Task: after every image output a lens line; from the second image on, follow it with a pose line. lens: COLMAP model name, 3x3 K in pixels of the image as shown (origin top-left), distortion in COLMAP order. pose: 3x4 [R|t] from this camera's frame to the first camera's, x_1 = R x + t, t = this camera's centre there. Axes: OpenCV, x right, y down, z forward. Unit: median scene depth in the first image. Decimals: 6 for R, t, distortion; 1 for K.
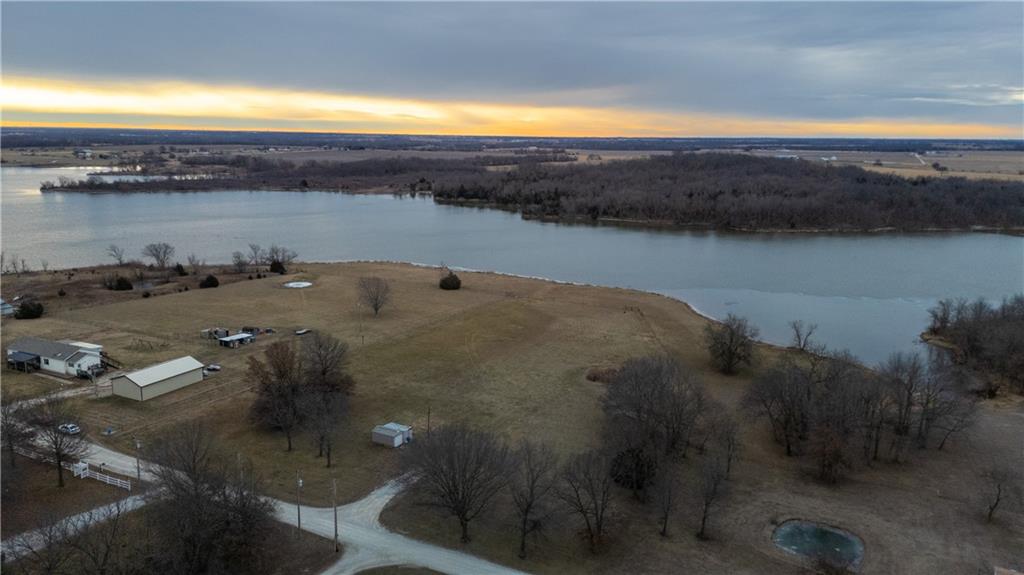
lens RADIAL K [[741.8, 0, 519.3], [0, 741.8, 285.5], [0, 0, 1]] dist [0.082949, -0.067517]
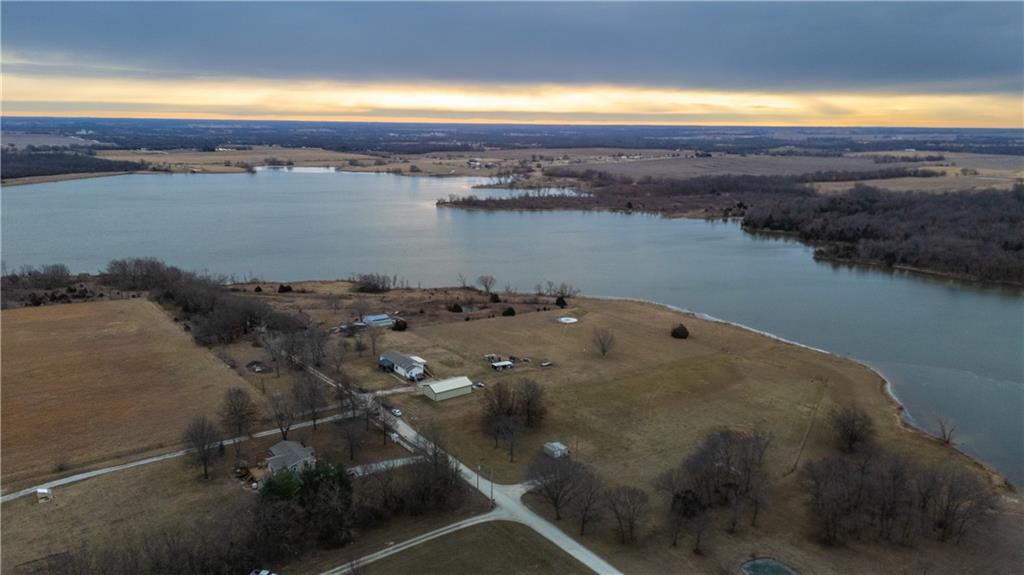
lens RADIAL K [[741.8, 0, 519.3], [0, 741.8, 285.5], [0, 0, 1]] dist [0.082949, -0.067517]
pose [[0.891927, 0.094475, -0.442201, 0.201039], [-0.090889, 0.995429, 0.029345, -0.089532], [0.442951, 0.014018, 0.896436, -0.225737]]
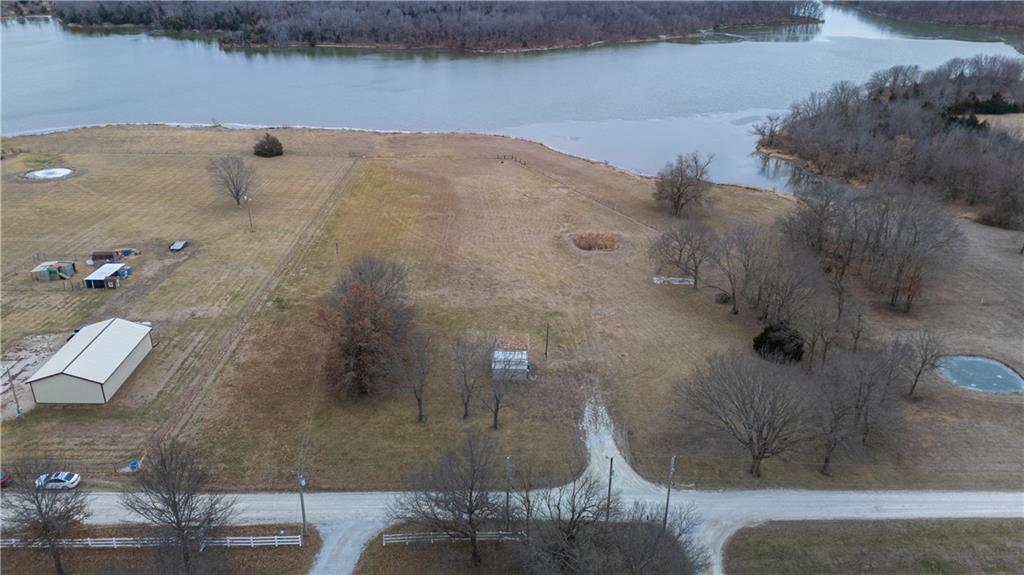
lens RADIAL K [[741.8, 0, 519.3], [0, 741.8, 285.5], [0, 0, 1]] dist [0.082949, -0.067517]
pose [[0.881329, -0.193822, 0.430920, -0.222625], [0.087875, 0.963319, 0.253564, -0.040193], [-0.464260, -0.185606, 0.866033, 0.140722]]
